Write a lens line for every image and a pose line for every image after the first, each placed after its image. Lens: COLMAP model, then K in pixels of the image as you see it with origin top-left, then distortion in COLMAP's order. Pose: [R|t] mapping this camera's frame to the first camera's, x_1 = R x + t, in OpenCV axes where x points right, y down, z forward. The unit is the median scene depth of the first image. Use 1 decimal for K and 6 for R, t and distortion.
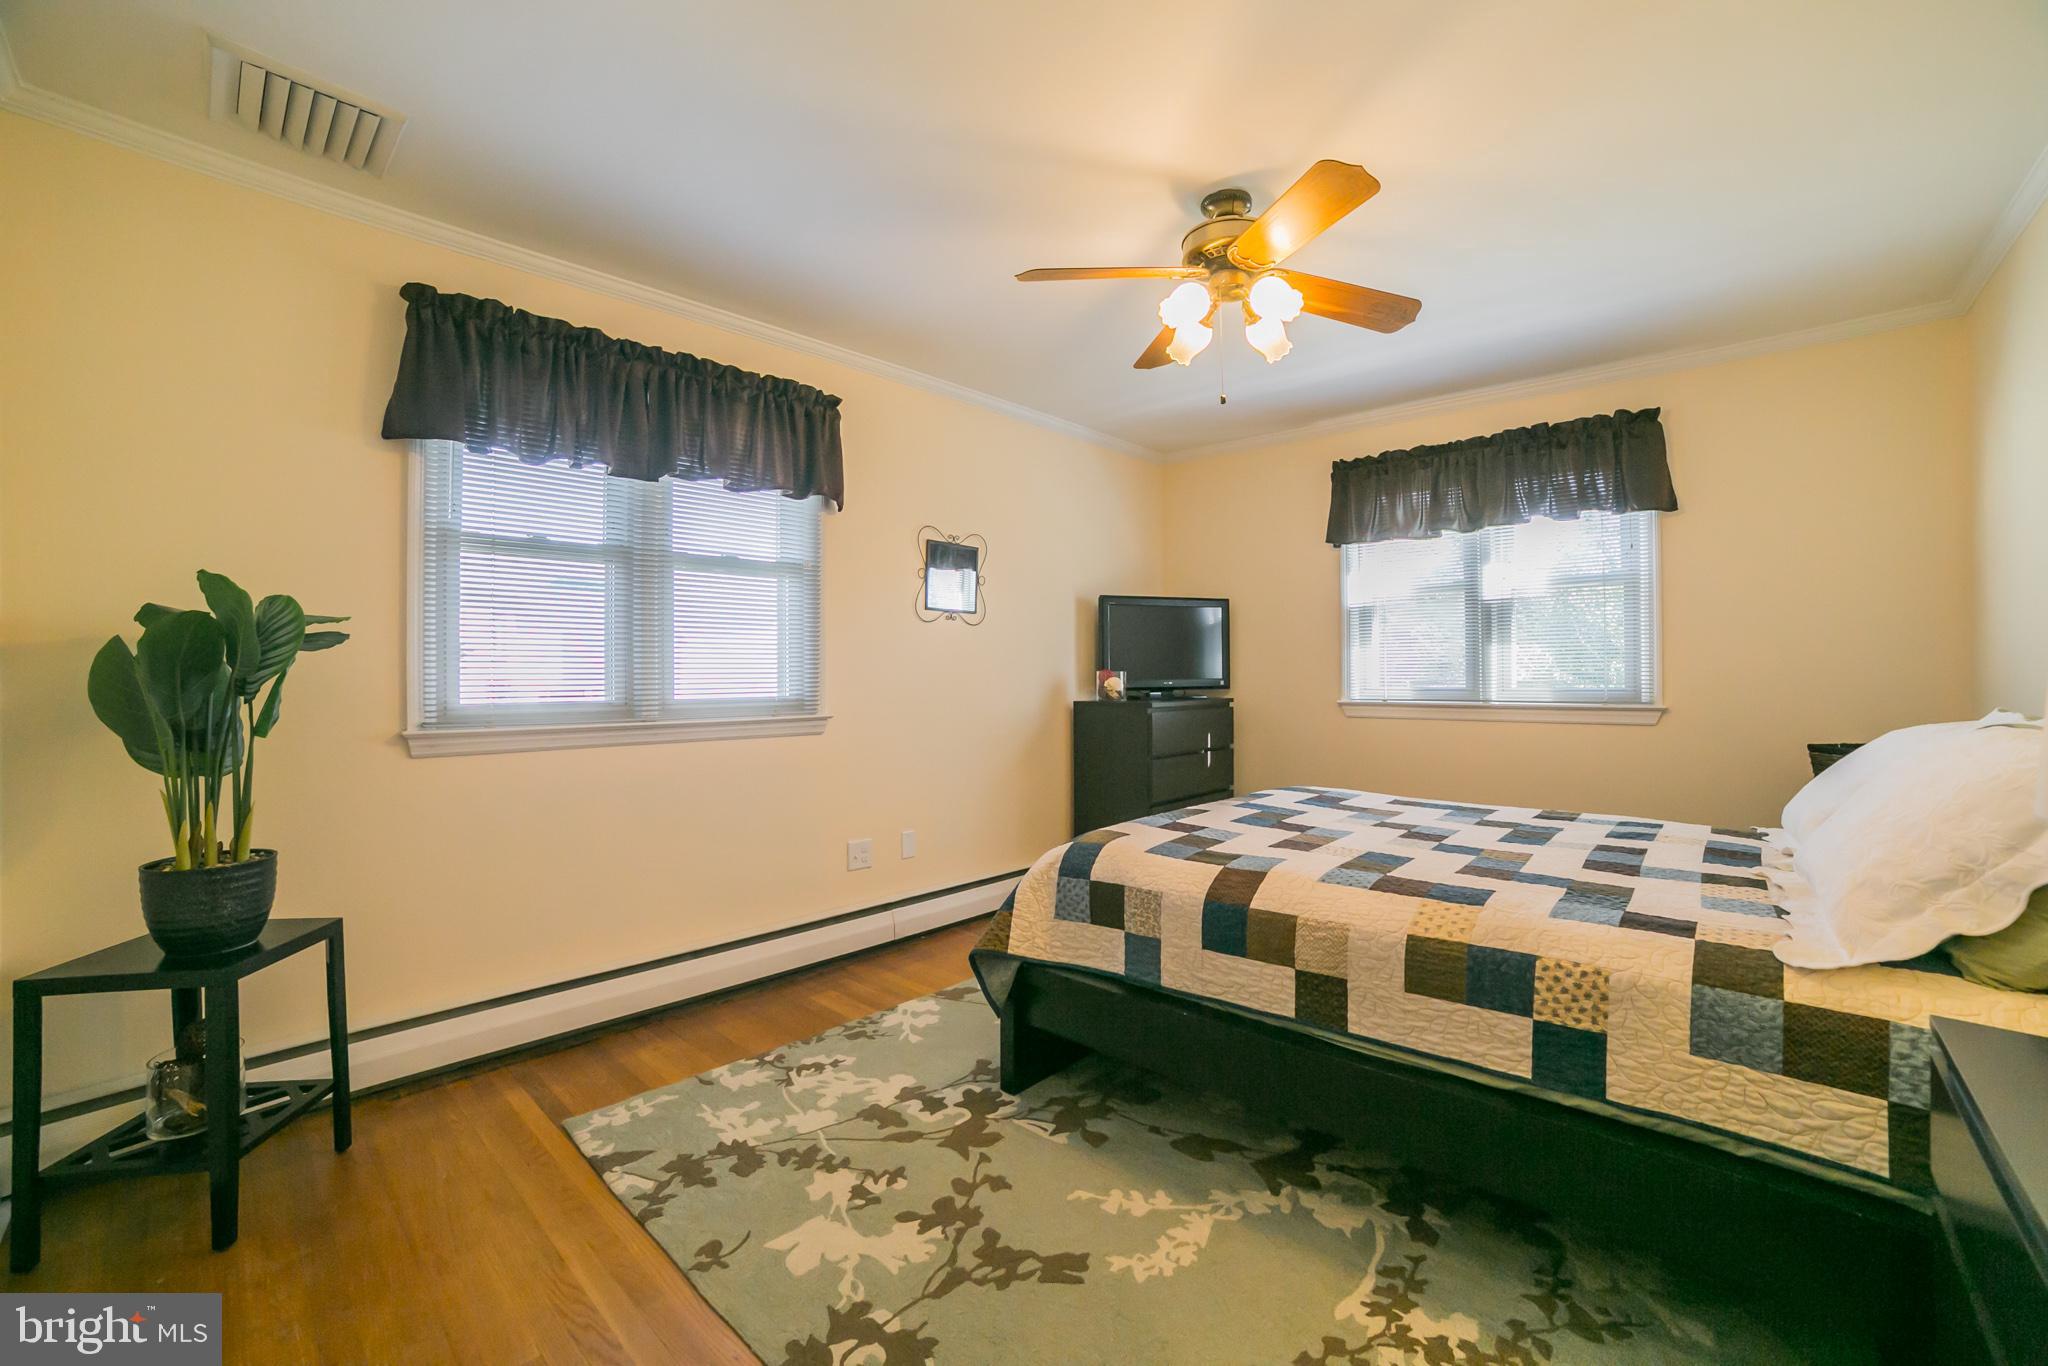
lens RADIAL K [[814.9, 0, 1030.3], [0, 814.9, 699.5], [0, 0, 1]] dist [-0.121095, 0.048577]
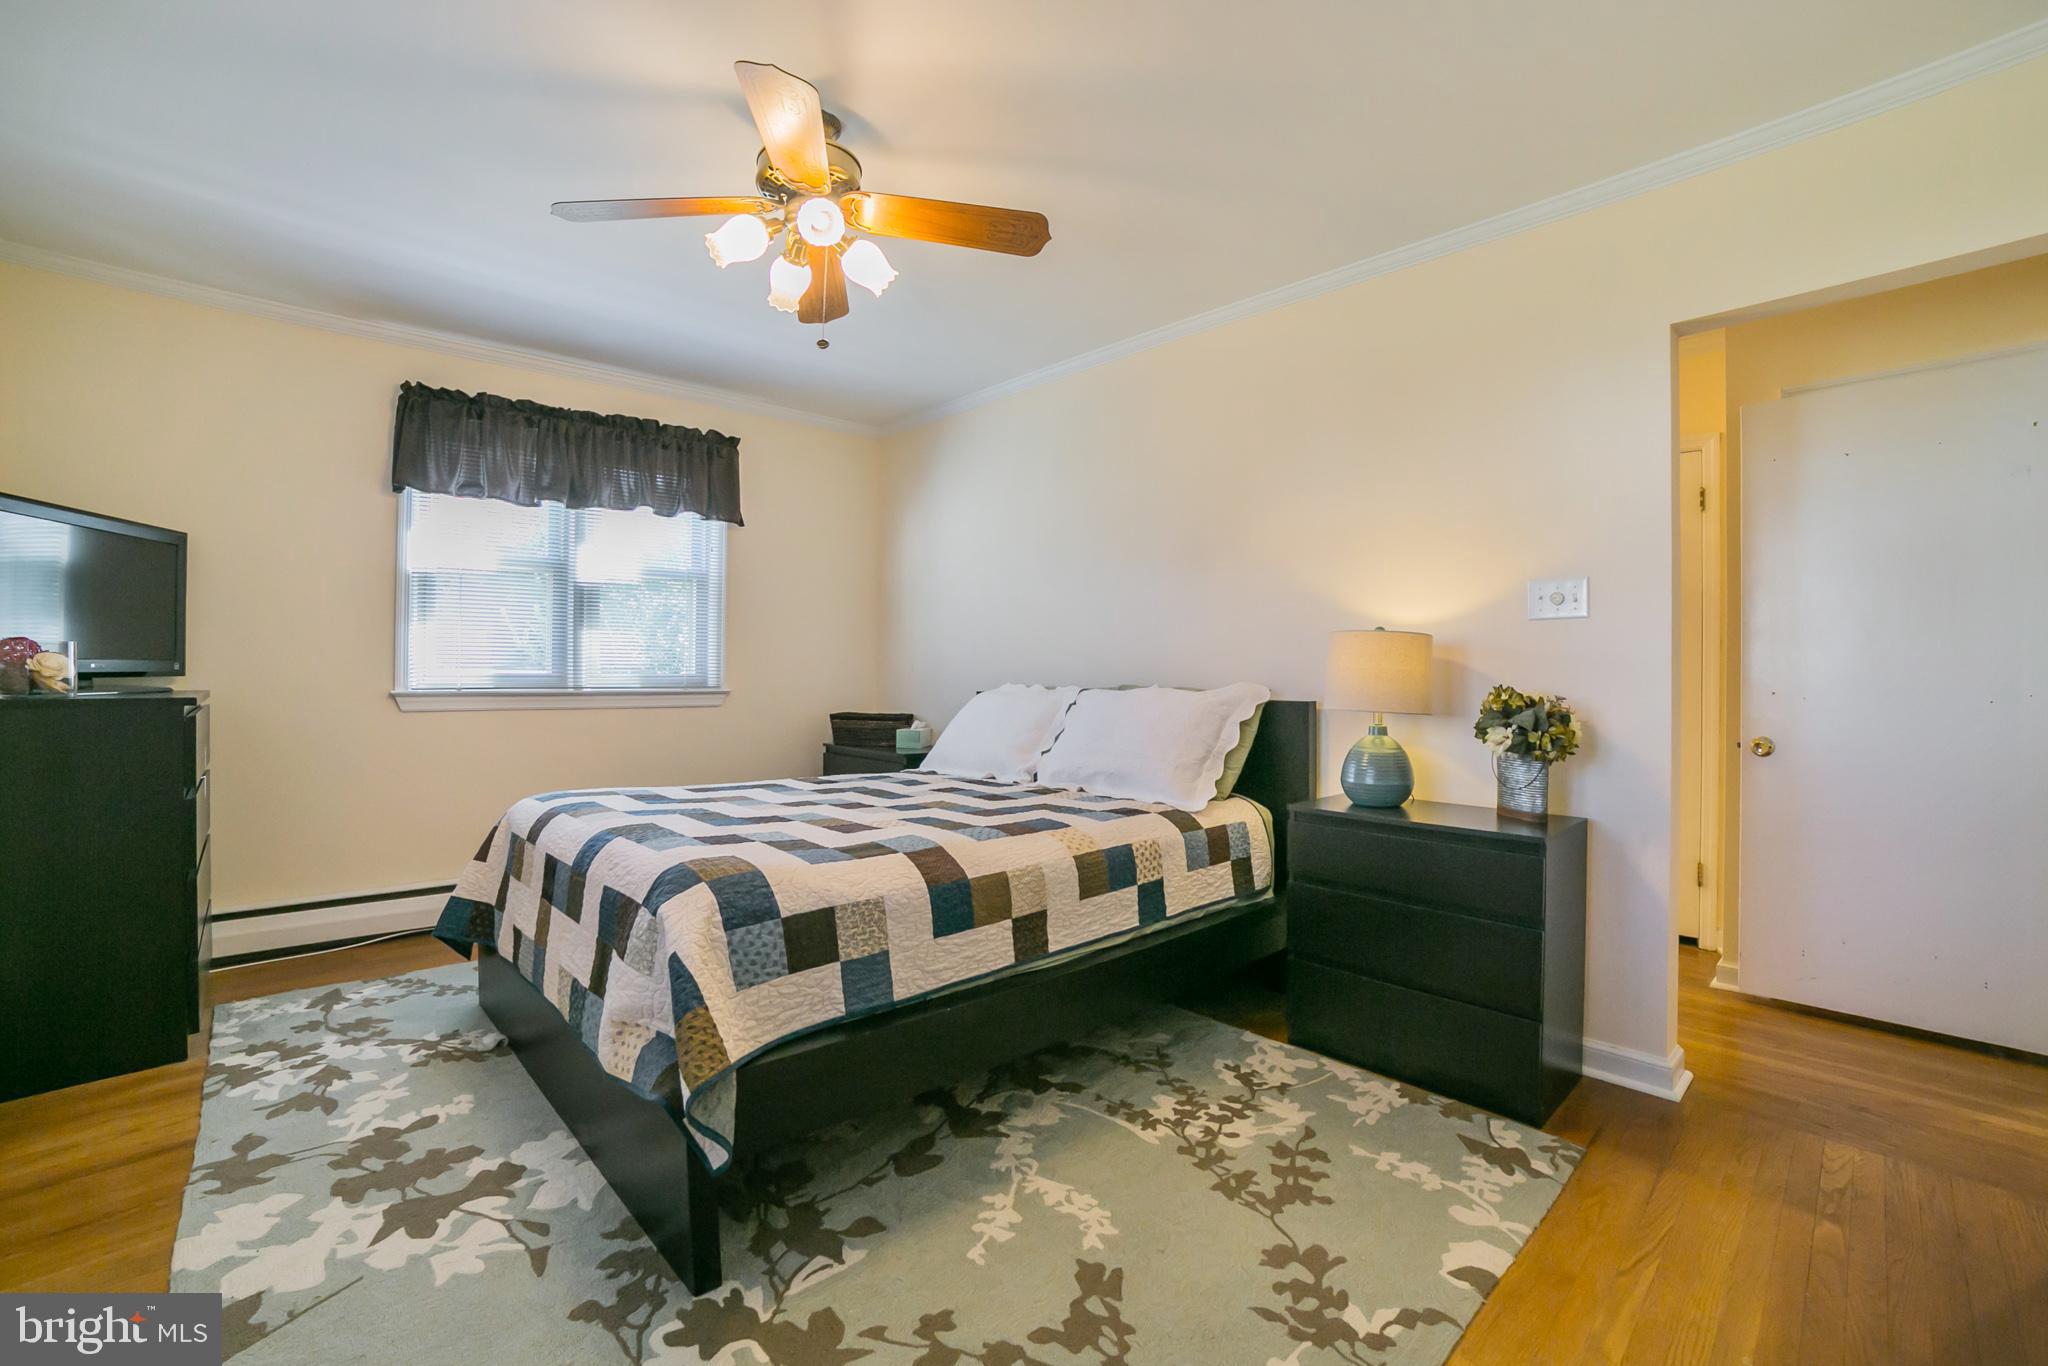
lens RADIAL K [[840.8, 0, 1017.6], [0, 840.8, 675.3], [0, 0, 1]] dist [-0.115525, 0.046879]
pose [[0.112888, 0.006449, 0.993587, -0.707687], [0.019881, 0.999764, -0.008748, 0.011448], [-0.993409, 0.020741, 0.112733, 0.745436]]
